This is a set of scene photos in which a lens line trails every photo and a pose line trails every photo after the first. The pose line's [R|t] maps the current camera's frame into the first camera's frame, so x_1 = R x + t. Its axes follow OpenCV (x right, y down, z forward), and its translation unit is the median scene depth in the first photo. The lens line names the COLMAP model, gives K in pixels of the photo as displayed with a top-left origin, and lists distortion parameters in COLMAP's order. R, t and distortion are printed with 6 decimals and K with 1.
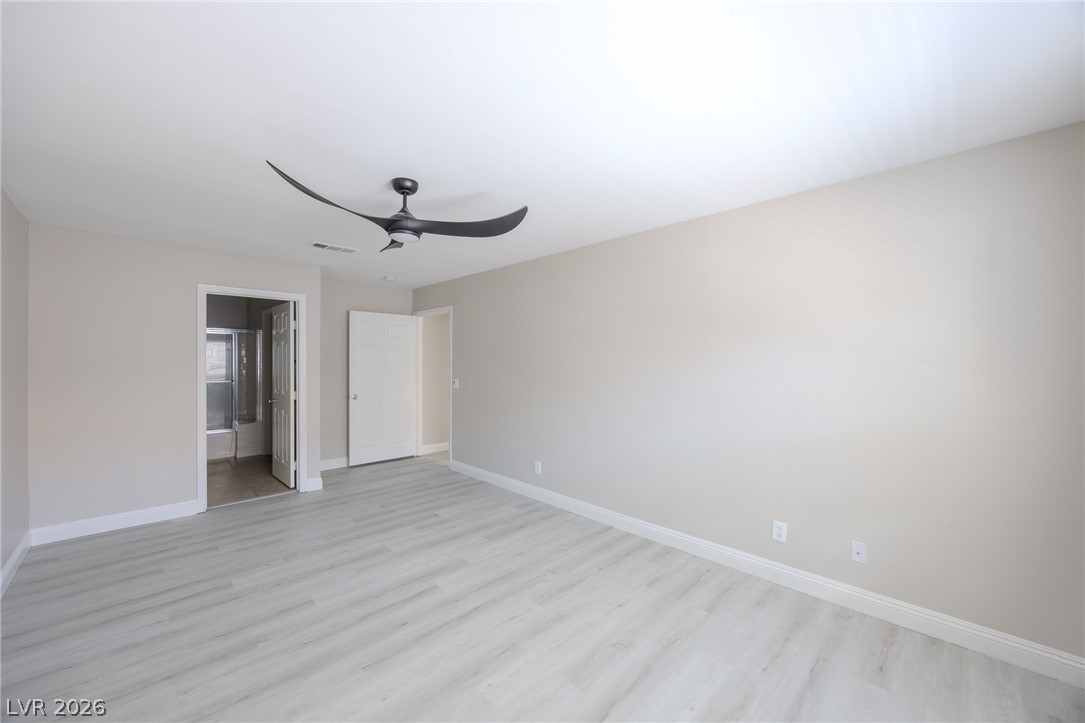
lens RADIAL K [[417.5, 0, 551.2], [0, 417.5, 356.8], [0, 0, 1]] dist [-0.006368, 0.000244]
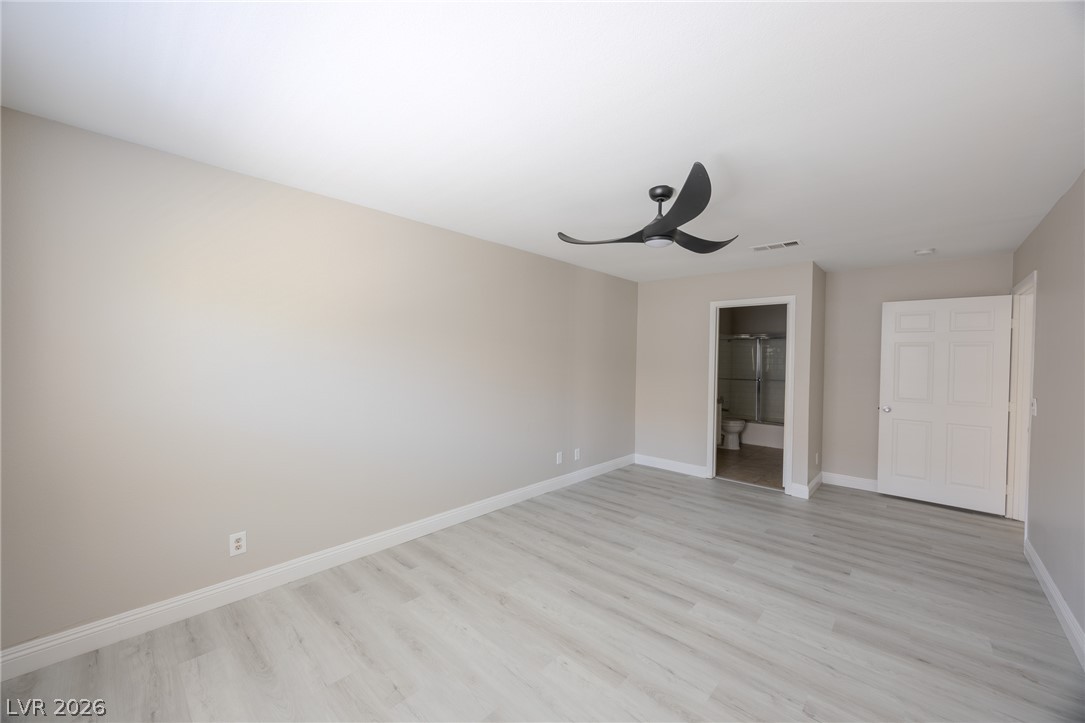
lens RADIAL K [[417.5, 0, 538.0], [0, 417.5, 358.4], [0, 0, 1]] dist [-0.006368, 0.000244]
pose [[0.024681, 0.002882, -0.999691, 0.549276], [-0.006744, 0.999974, 0.002717, 0.001049], [0.999673, 0.006675, 0.024699, 0.535060]]
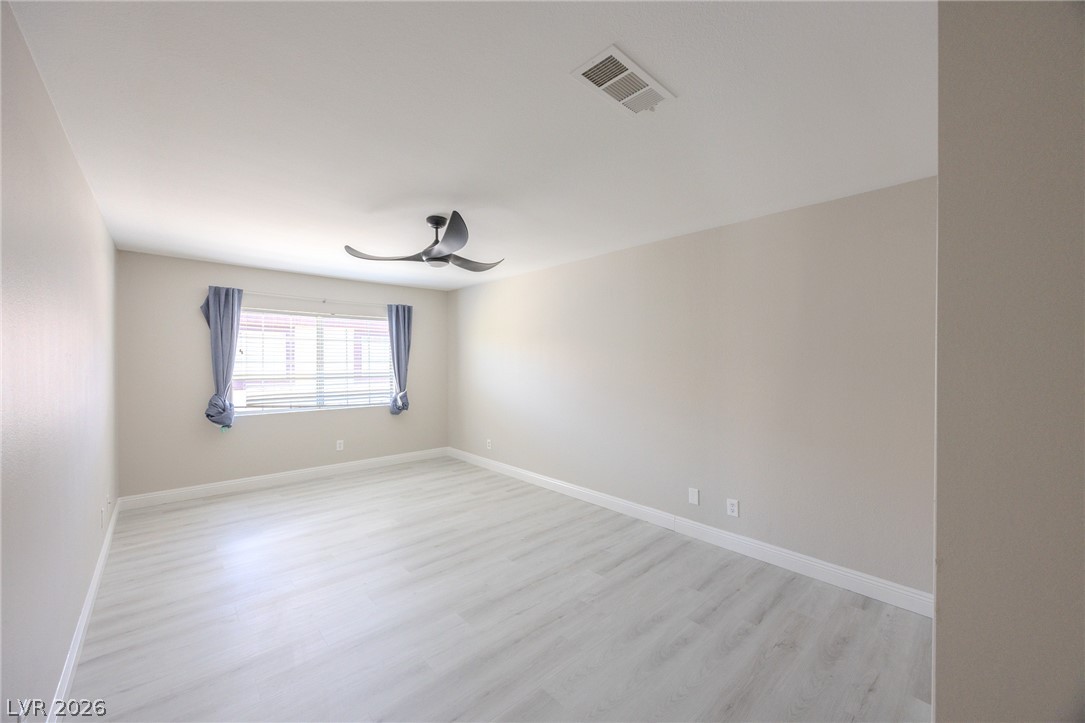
lens RADIAL K [[417.5, 0, 534.9], [0, 417.5, 368.2], [0, 0, 1]] dist [-0.006368, 0.000244]
pose [[-0.997899, -0.003631, 0.064685, -0.572633], [-0.002278, 0.999777, 0.020976, -0.001326], [-0.064747, 0.020784, -0.997685, 1.753806]]
